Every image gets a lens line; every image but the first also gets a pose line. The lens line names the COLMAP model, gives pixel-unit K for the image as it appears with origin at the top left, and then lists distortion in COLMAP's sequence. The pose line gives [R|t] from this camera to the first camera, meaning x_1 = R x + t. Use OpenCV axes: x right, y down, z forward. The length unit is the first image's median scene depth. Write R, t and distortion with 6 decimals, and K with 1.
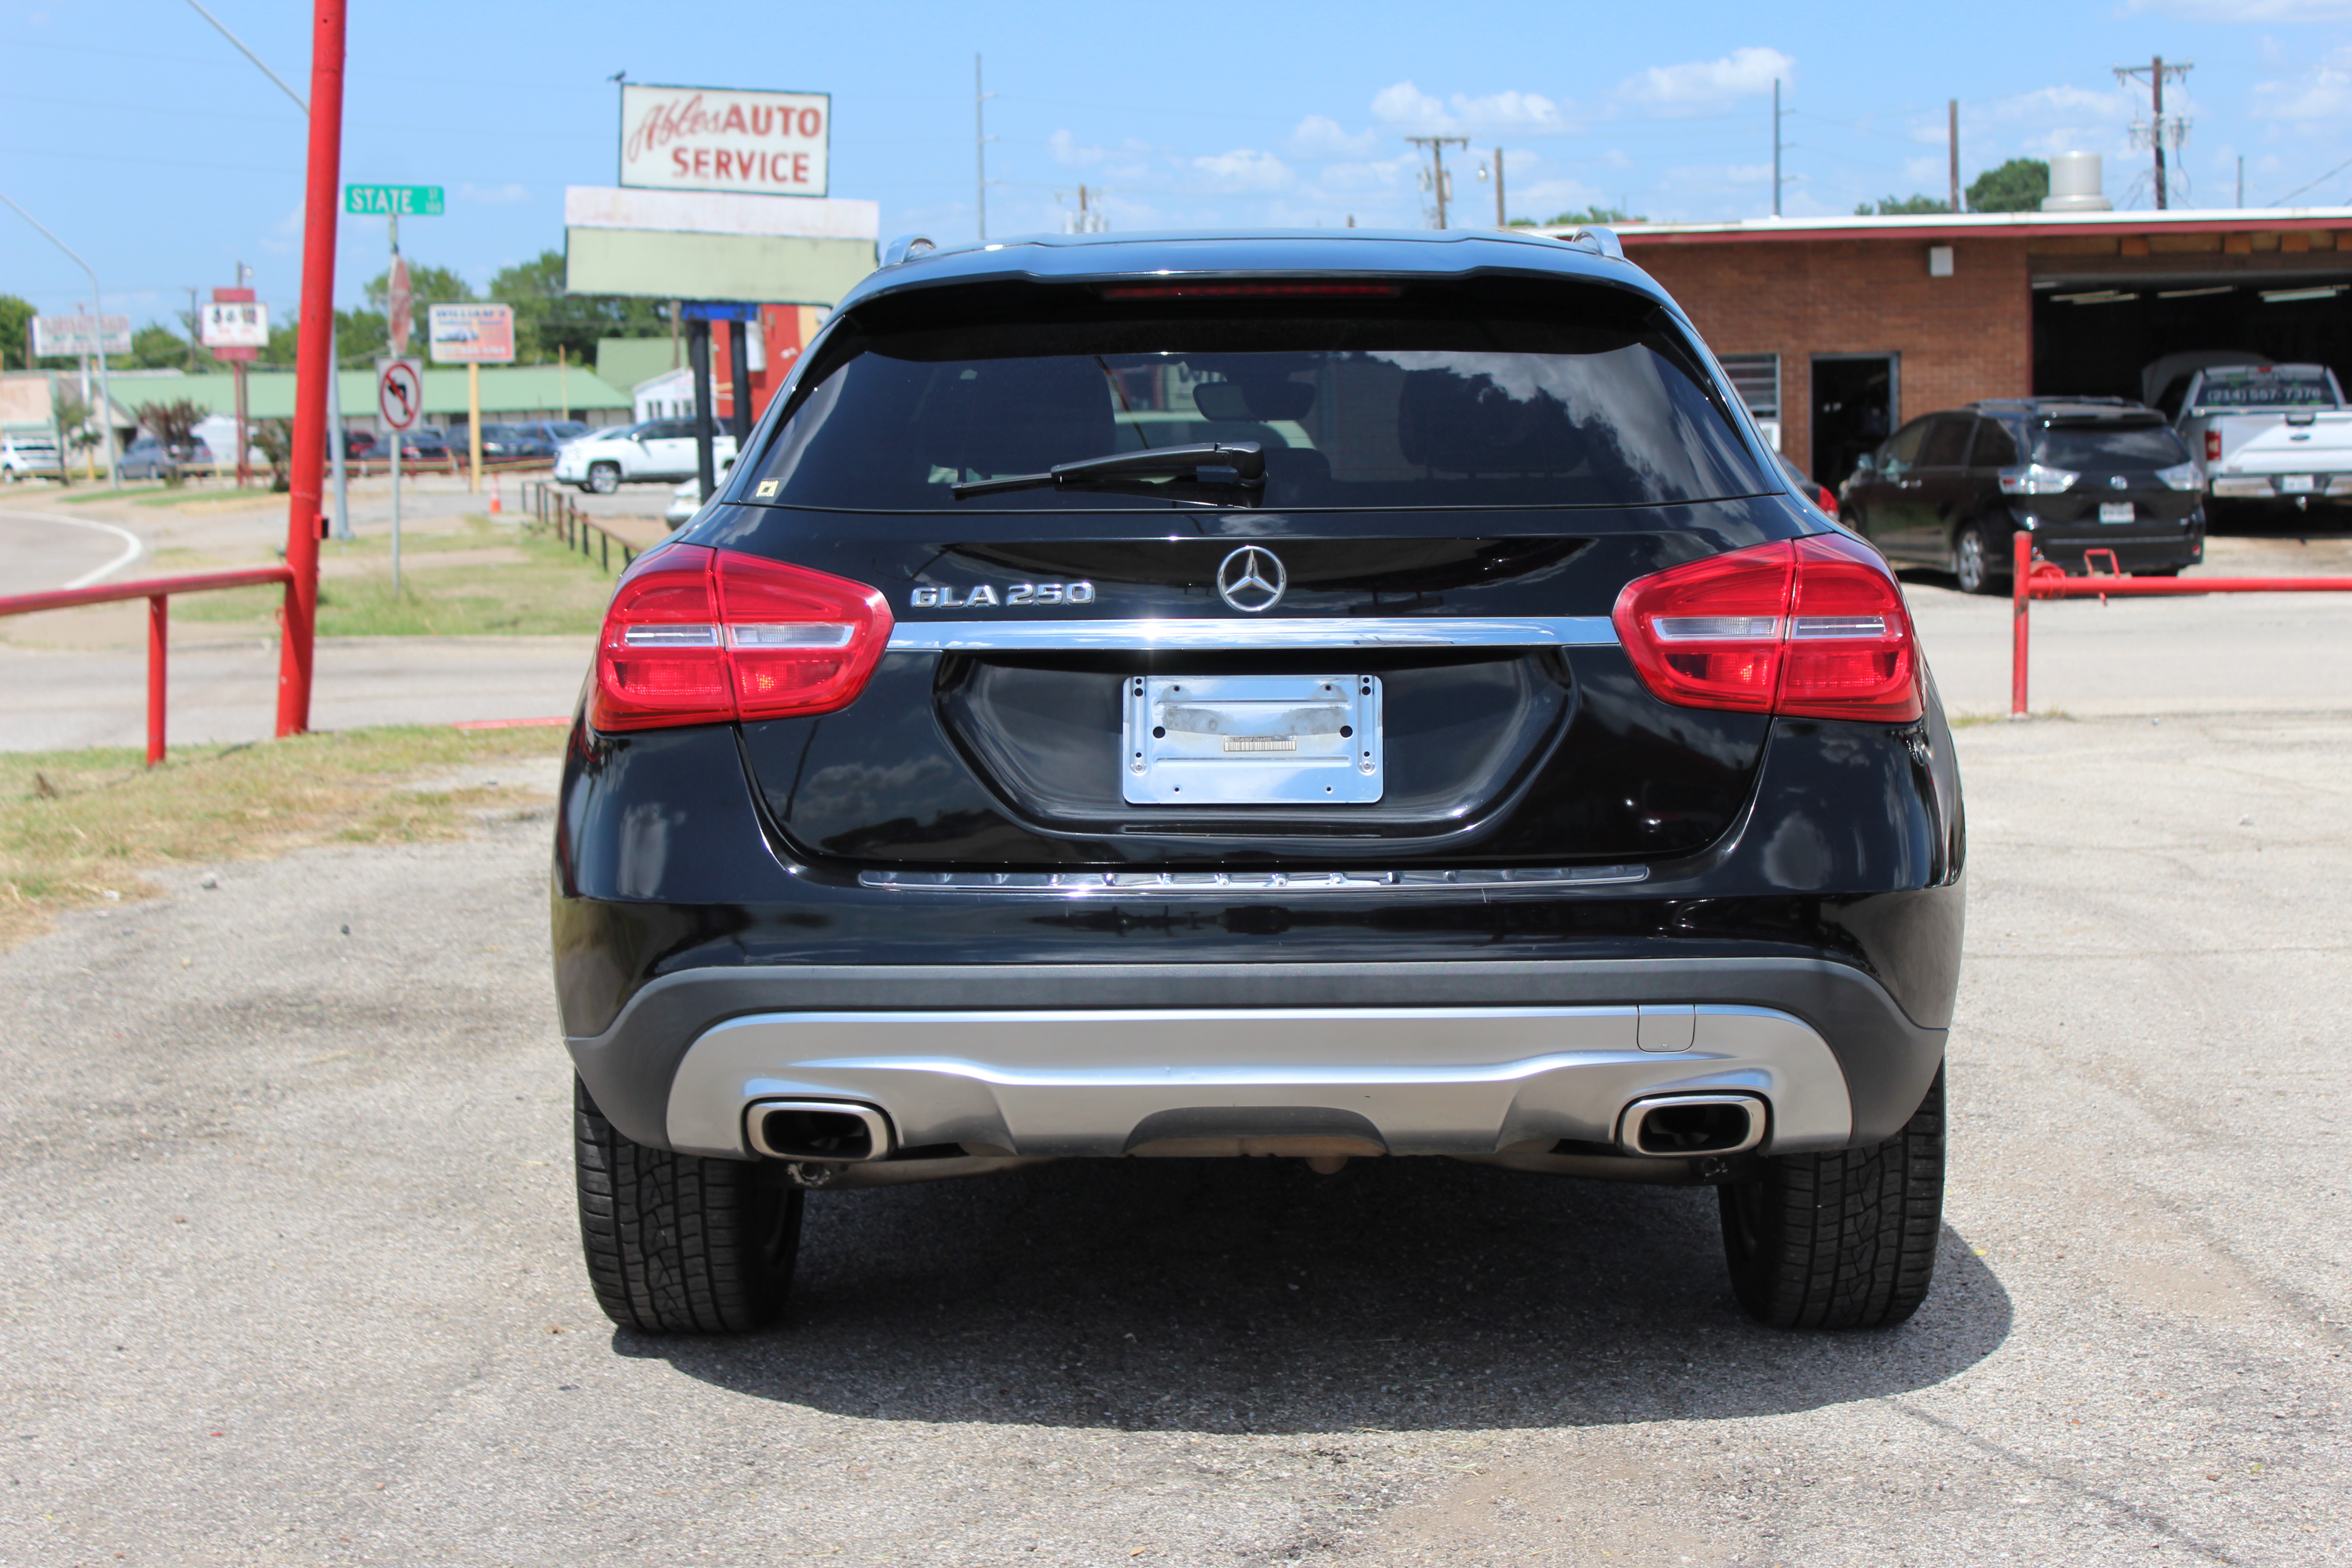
lens RADIAL K [[3835.0, 0, 1303.6], [0, 3835.0, 778.3], [0, 0, 1]] dist [0.013519, 0.000000]
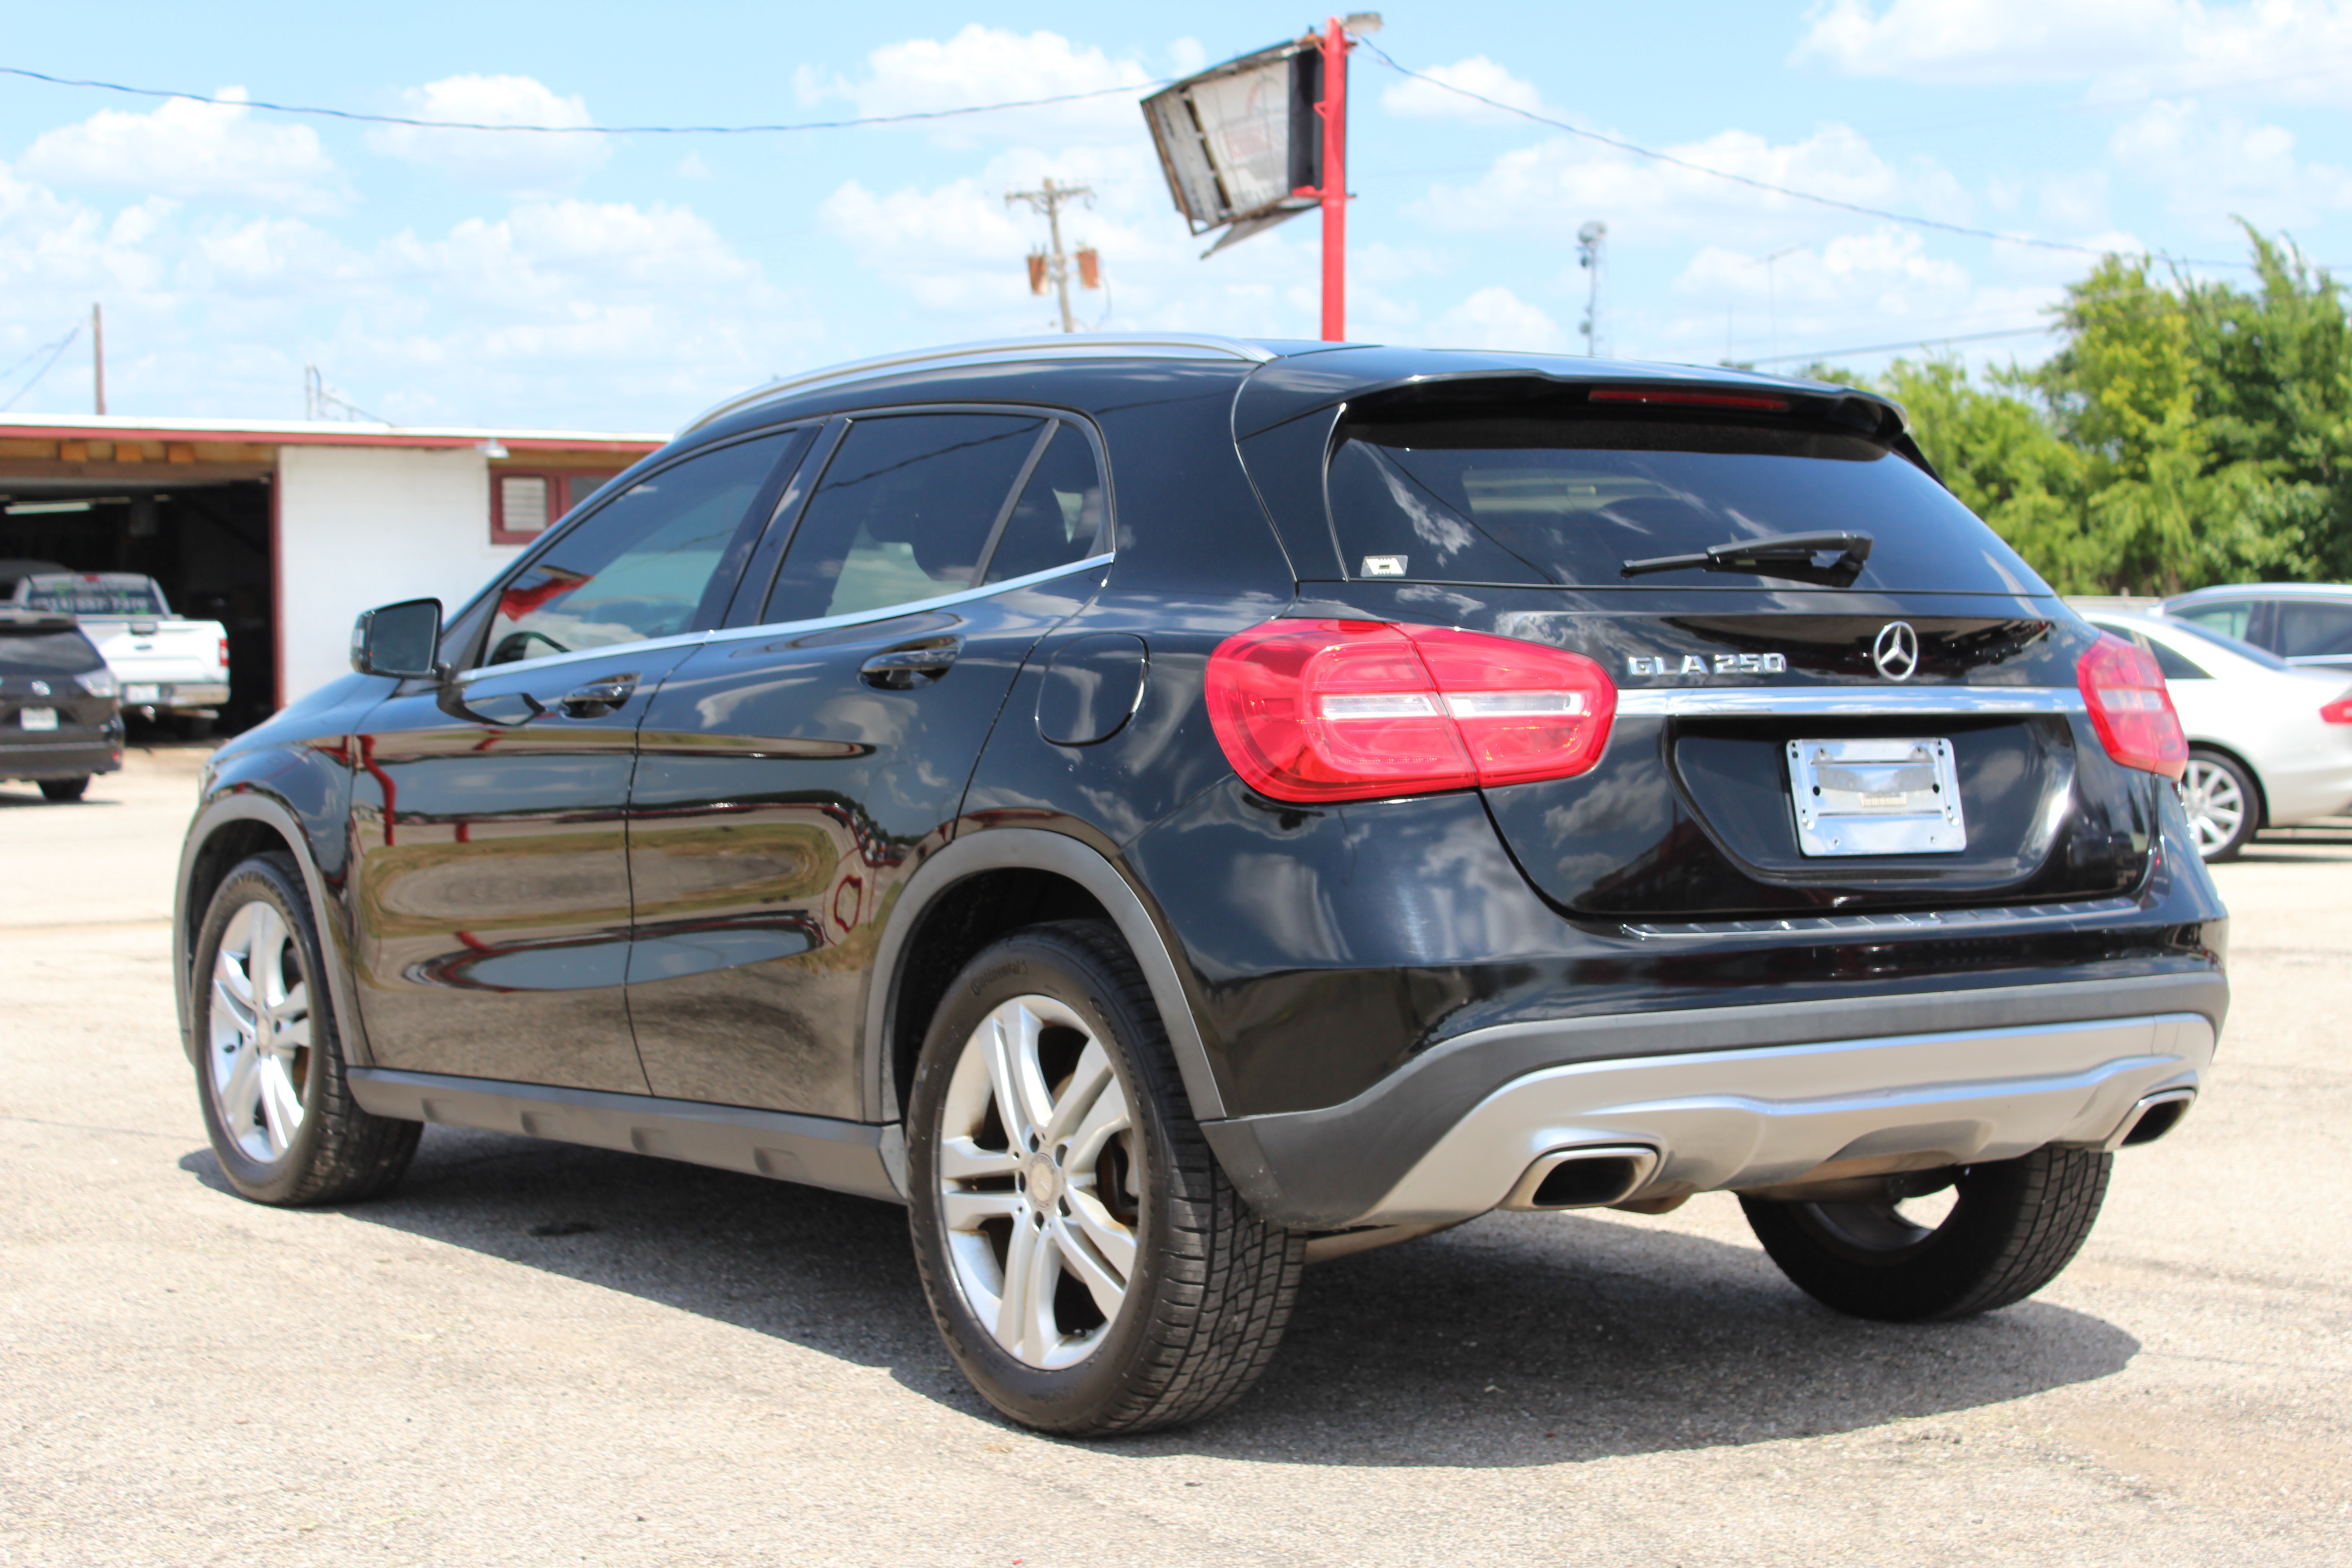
lens RADIAL K [[3835.0, 0, 1214.8], [0, 3835.0, 792.3], [0, 0, 1]] dist [0.013519, 0.000000]
pose [[0.816156, -0.013464, 0.577674, -0.346975], [0.045457, 0.998126, -0.040958, 0.010904], [-0.576040, 0.059687, 0.815239, 0.088247]]
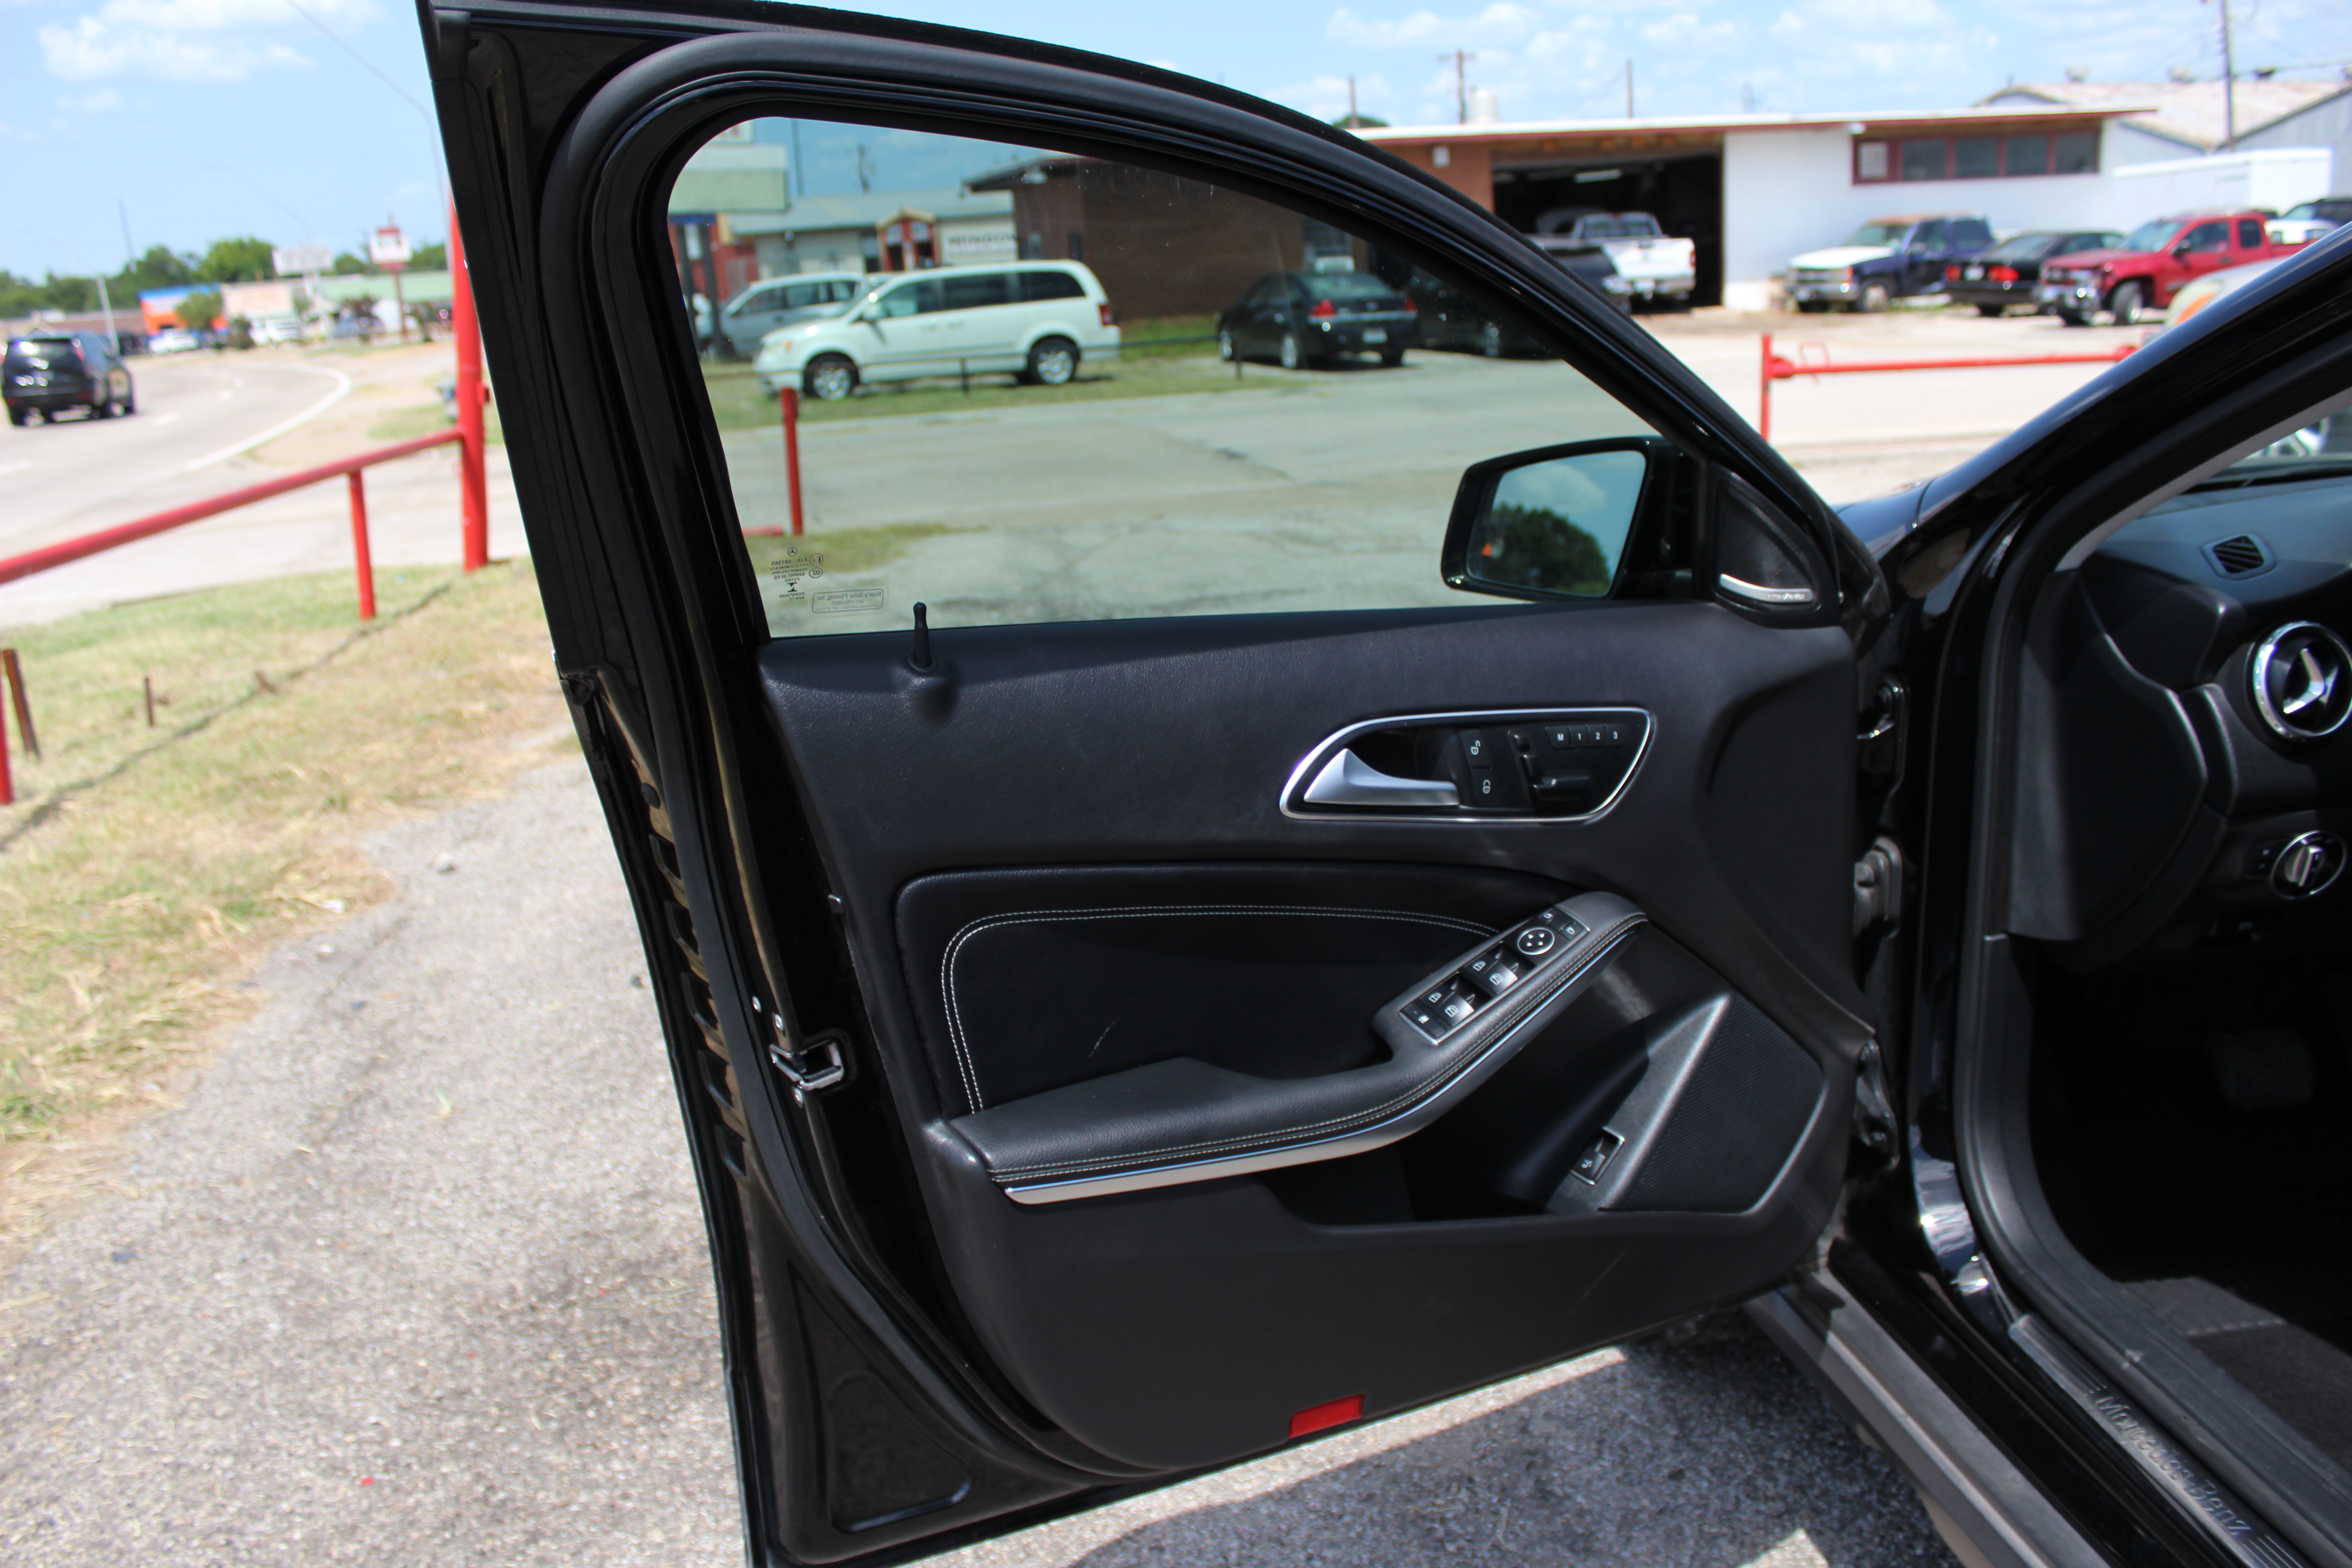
lens RADIAL K [[1966.8, 0, 1195.6], [0, 1966.8, 773.8], [0, 0, 1]] dist [-0.136572, 0.105257]
pose [[0.992525, -0.067513, 0.101668, -0.154386], [0.050209, 0.985173, 0.164052, -0.053612], [-0.111236, -0.157721, 0.981199, 0.537699]]
